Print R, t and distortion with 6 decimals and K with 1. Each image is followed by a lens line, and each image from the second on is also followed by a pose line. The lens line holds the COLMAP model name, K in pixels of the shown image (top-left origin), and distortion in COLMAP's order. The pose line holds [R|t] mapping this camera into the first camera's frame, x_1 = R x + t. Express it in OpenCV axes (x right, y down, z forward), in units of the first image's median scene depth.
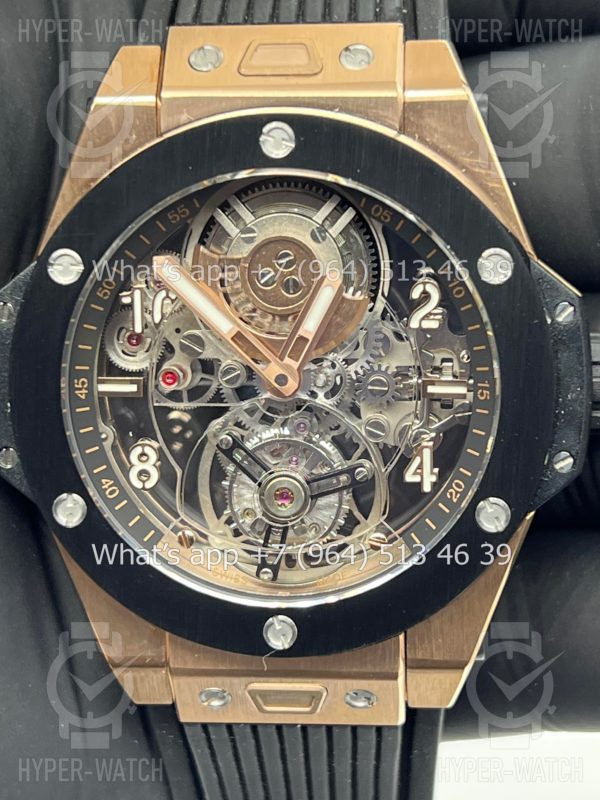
lens RADIAL K [[1868.3, 0, 300.0], [0, 1868.3, 400.0], [0, 0, 1]] dist [0.258274, -1.141846]
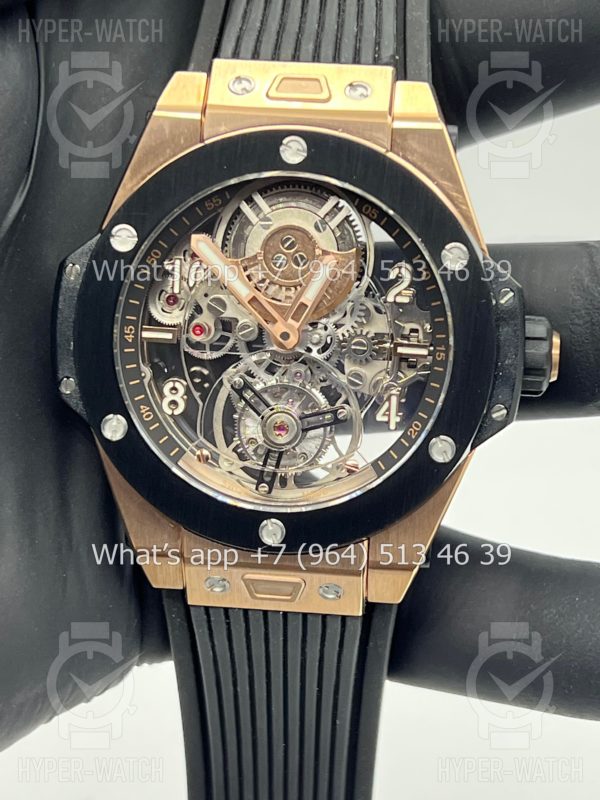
lens RADIAL K [[1868.3, 0, 300.0], [0, 1868.3, 400.0], [0, 0, 1]] dist [0.258274, -1.141846]
pose [[0.998117, 0.060113, 0.012196, -0.012585], [-0.059760, 0.997833, -0.027525, 0.067460], [-0.013825, 0.026744, 0.999547, -0.284898]]
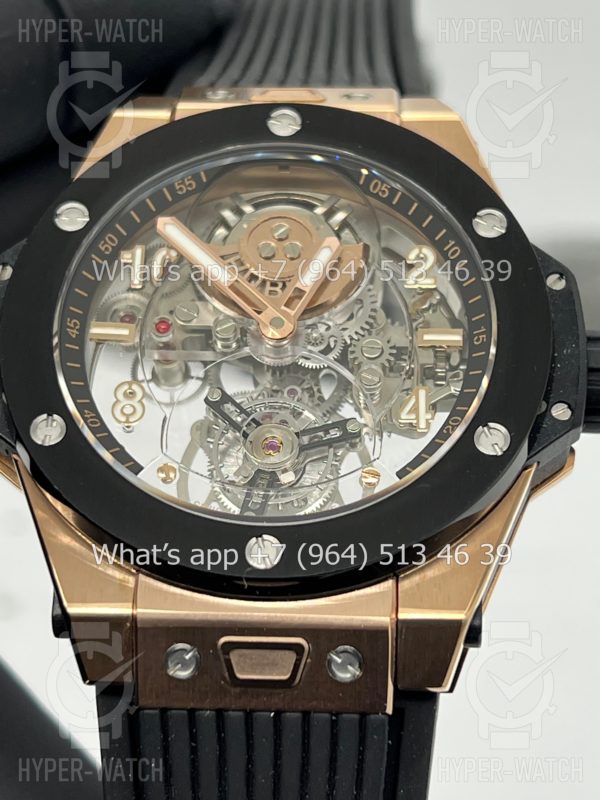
lens RADIAL K [[1868.3, 0, 300.0], [0, 1868.3, 400.0], [0, 0, 1]] dist [0.258274, -1.141846]
pose [[0.997269, 0.064525, 0.035918, -0.030465], [-0.032905, 0.823682, -0.566096, 0.579345], [-0.066112, 0.563369, 0.823556, 0.200161]]
